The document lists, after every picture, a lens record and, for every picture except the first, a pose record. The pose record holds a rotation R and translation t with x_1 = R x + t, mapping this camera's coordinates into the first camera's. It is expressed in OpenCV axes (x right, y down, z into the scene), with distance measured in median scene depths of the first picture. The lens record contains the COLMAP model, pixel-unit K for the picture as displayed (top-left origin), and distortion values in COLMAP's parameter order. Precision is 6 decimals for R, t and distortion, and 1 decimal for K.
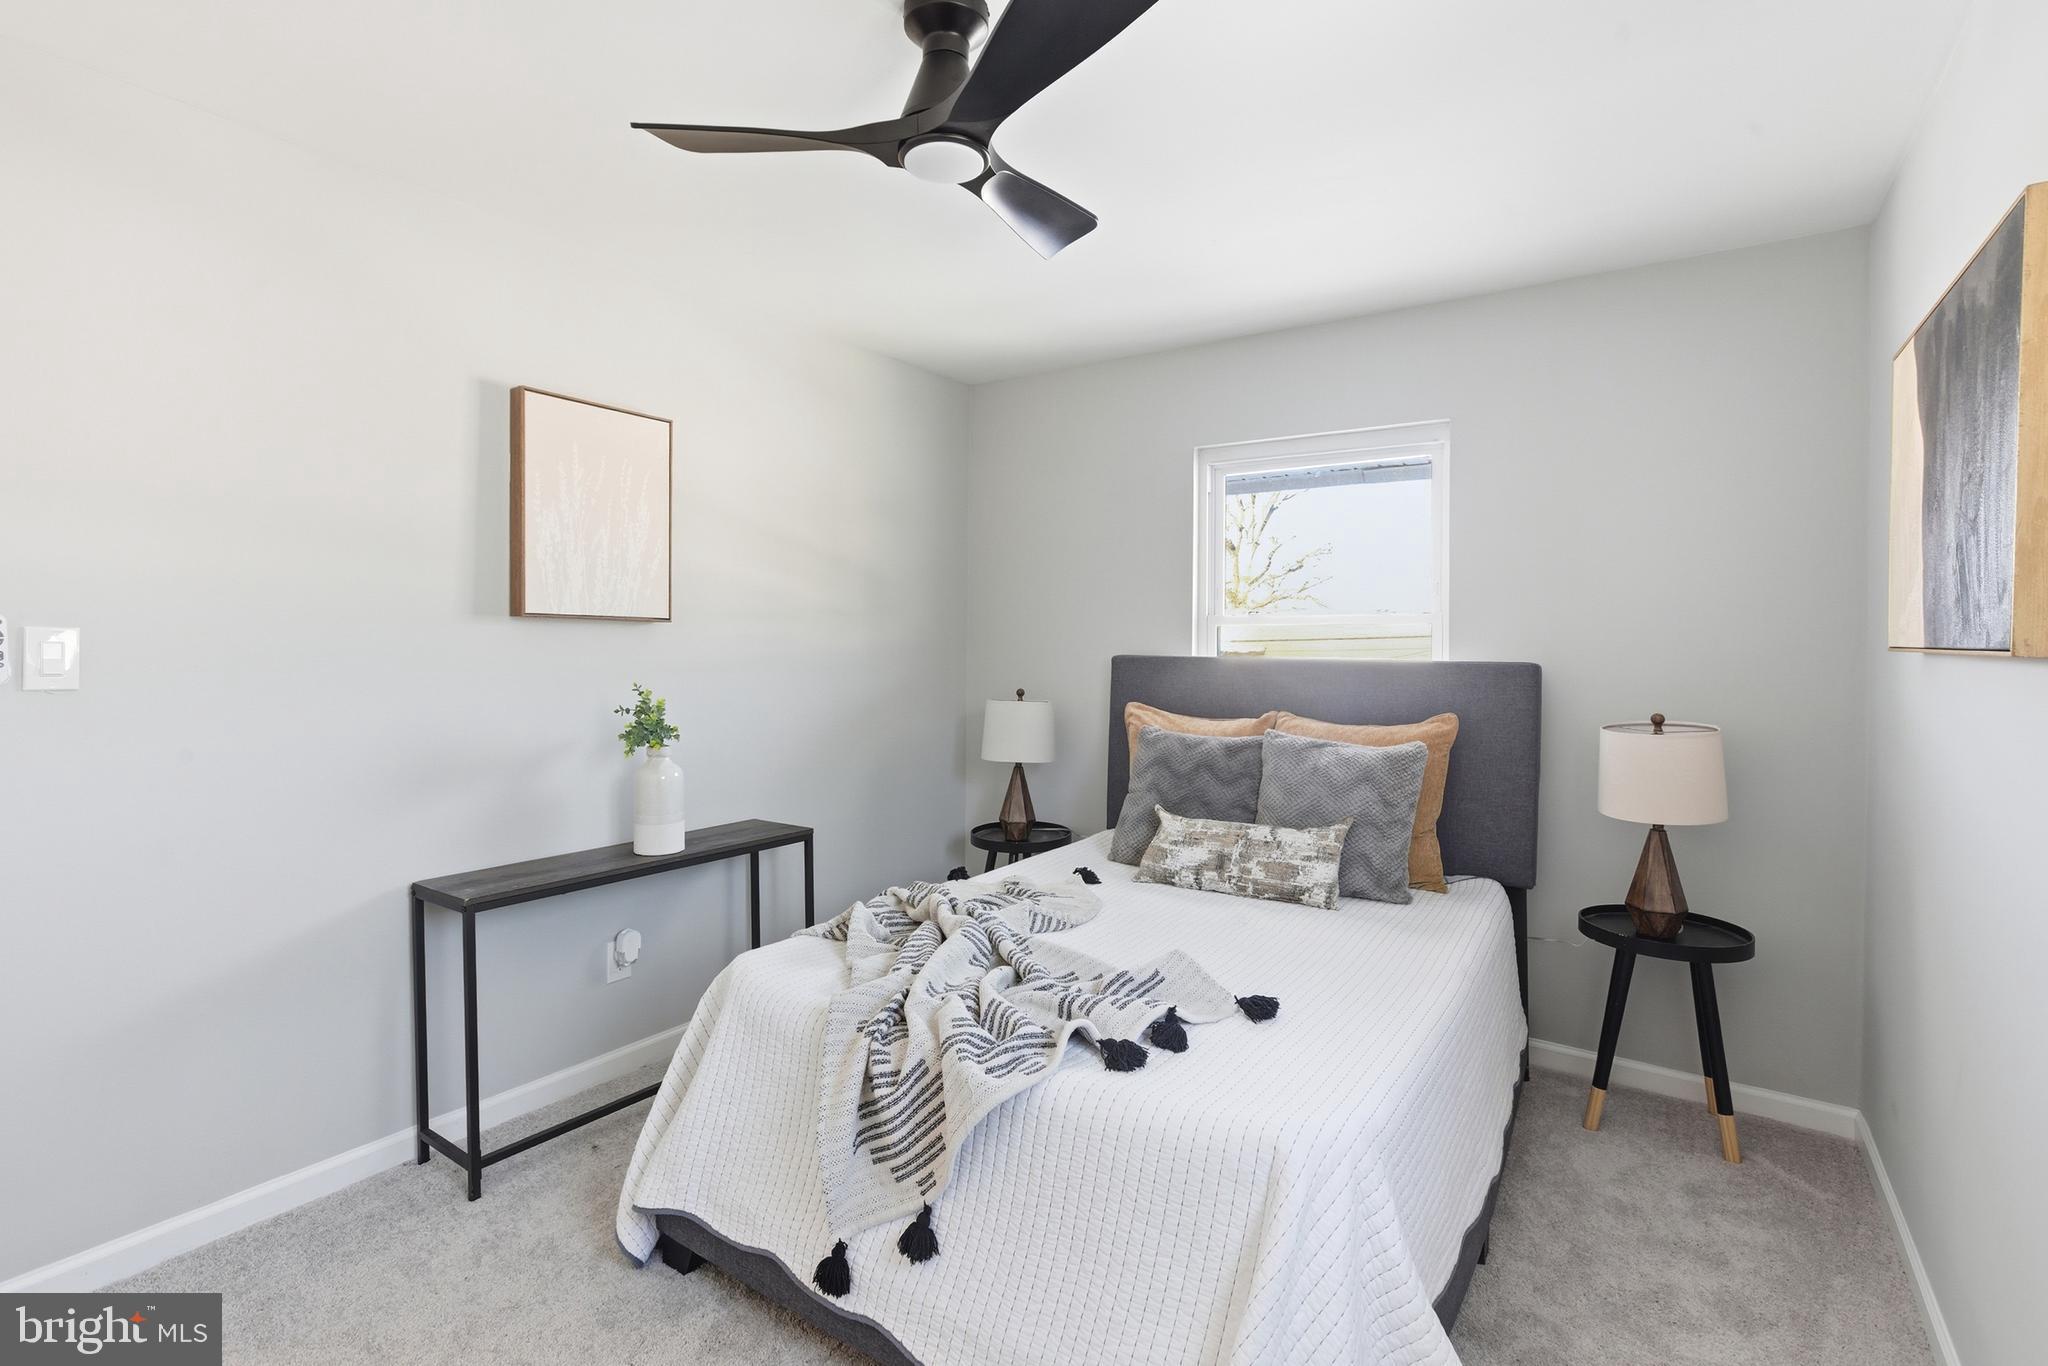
lens RADIAL K [[942.7, 0, 1018.8], [0, 942.7, 661.1], [0, 0, 1]] dist [-0.009458, 0.004276]
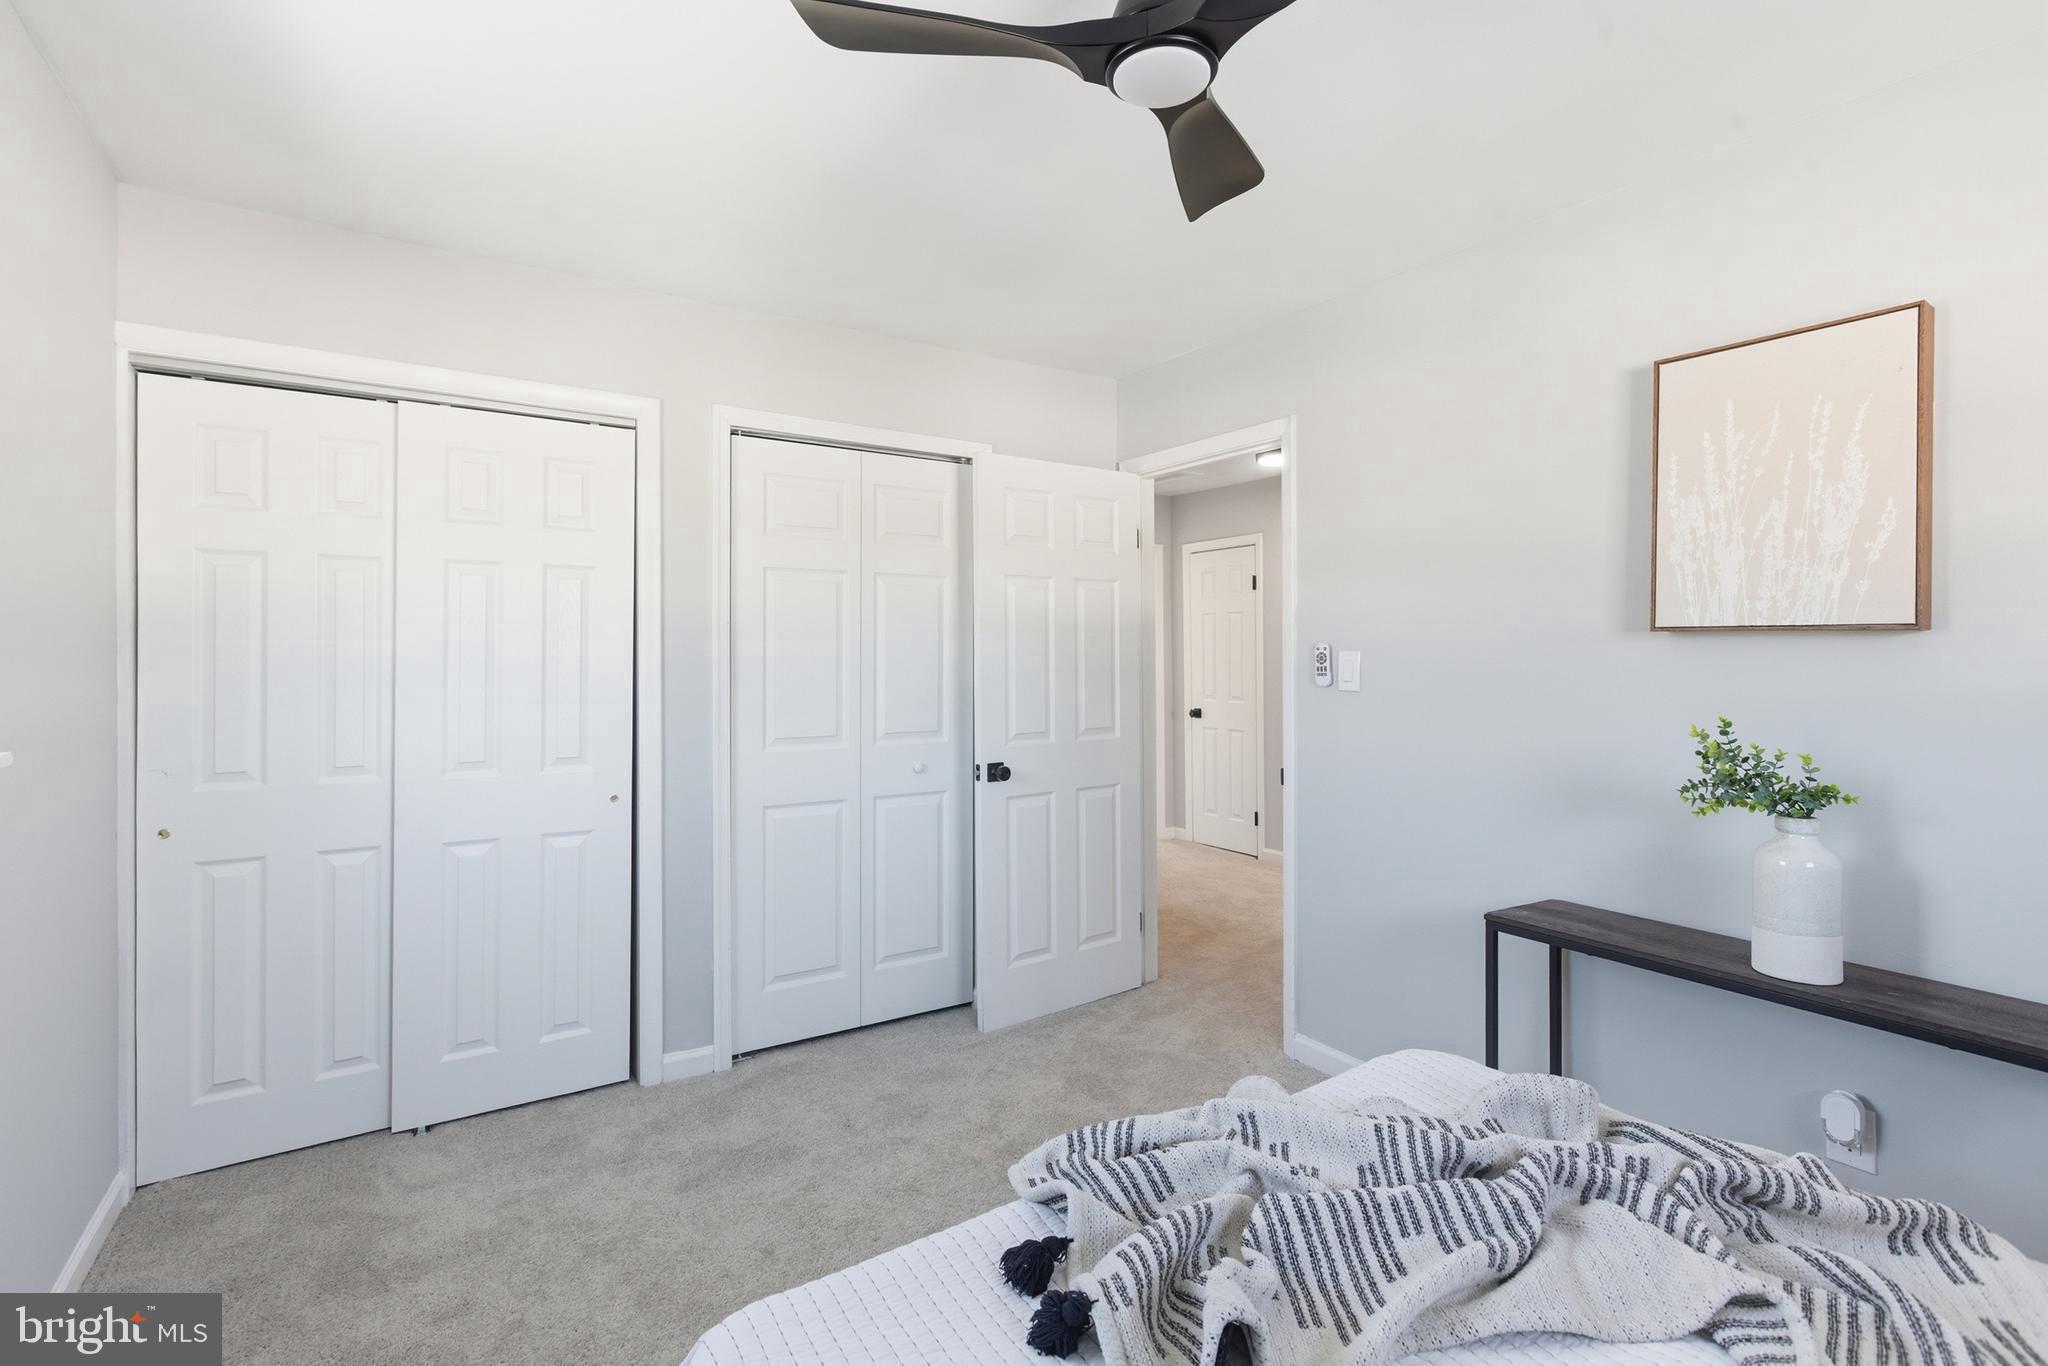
lens RADIAL K [[942.7, 0, 1018.8], [0, 942.7, 661.1], [0, 0, 1]] dist [-0.009458, 0.004276]
pose [[-0.309467, 0.003299, -0.950904, 0.445569], [-0.014882, 0.999855, 0.008312, -0.018668], [0.950794, 0.016724, -0.309373, 0.701121]]
